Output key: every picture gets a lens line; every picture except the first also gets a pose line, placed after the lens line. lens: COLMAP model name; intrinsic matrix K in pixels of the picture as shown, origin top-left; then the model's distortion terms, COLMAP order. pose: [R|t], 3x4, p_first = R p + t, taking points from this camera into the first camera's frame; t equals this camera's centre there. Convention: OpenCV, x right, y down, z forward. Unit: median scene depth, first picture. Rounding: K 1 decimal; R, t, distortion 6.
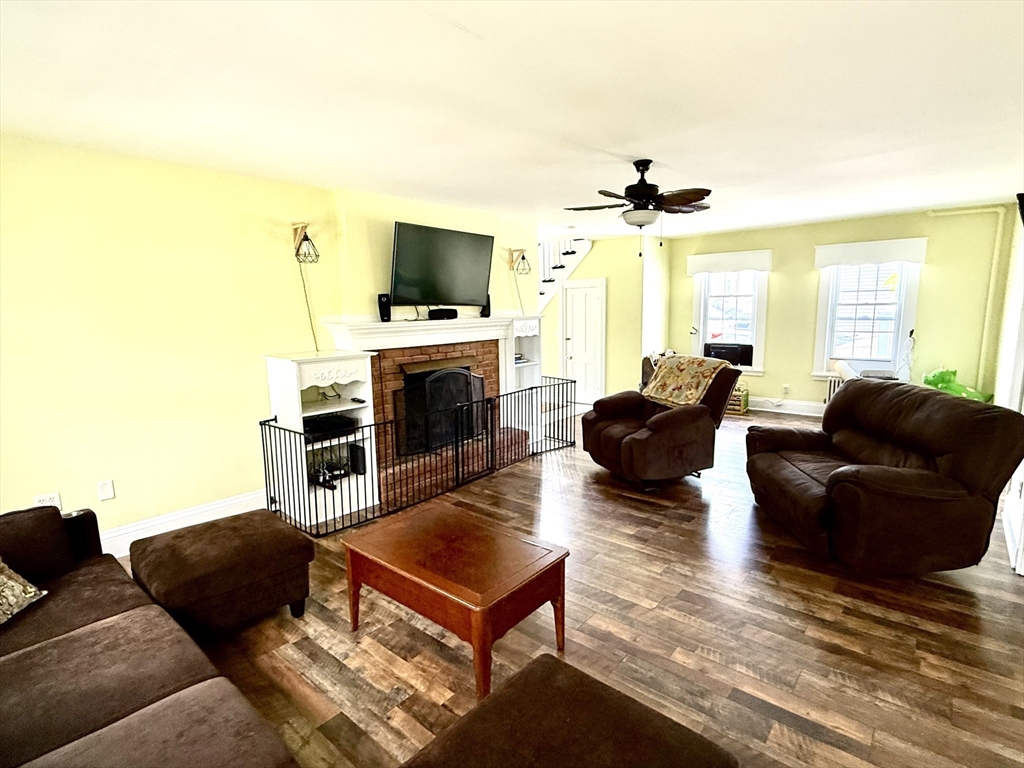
lens RADIAL K [[518.7, 0, 511.4], [0, 518.7, 384.6], [0, 0, 1]] dist [0.003439, 0.000157]
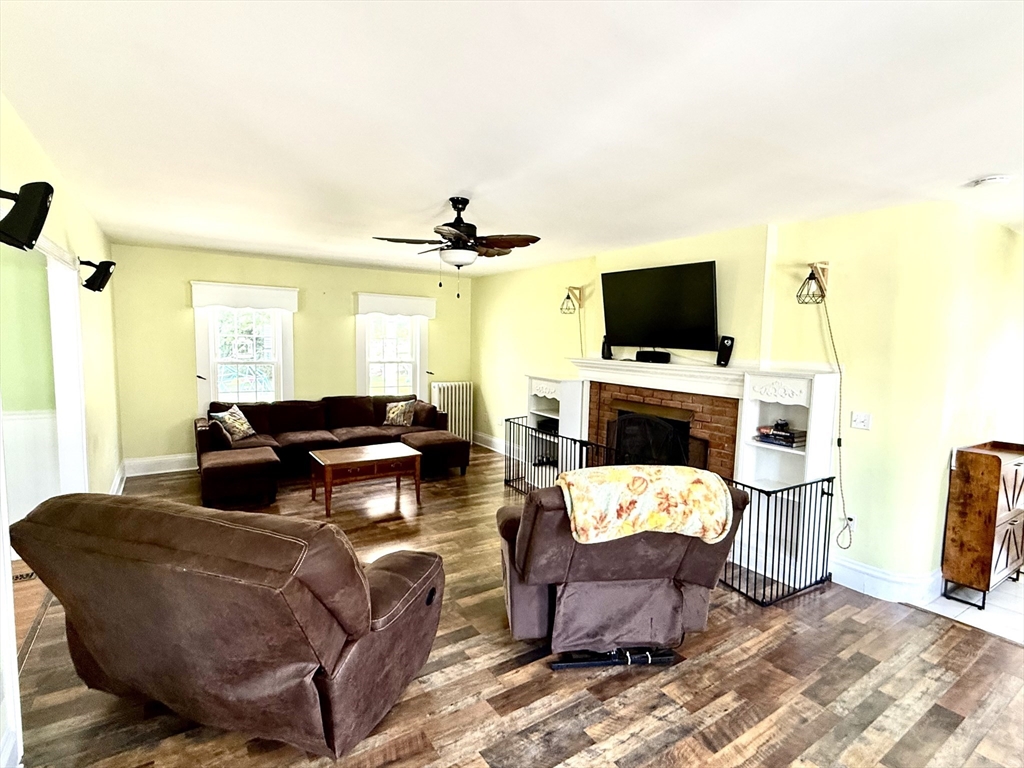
lens RADIAL K [[518.7, 0, 515.1], [0, 518.7, 384.0], [0, 0, 1]] dist [0.003439, 0.000157]
pose [[-0.277554, 0.086674, -0.956792, 0.857578], [-0.172963, 0.975140, 0.138510, -0.177751], [0.945012, 0.203934, -0.255662, 1.033265]]
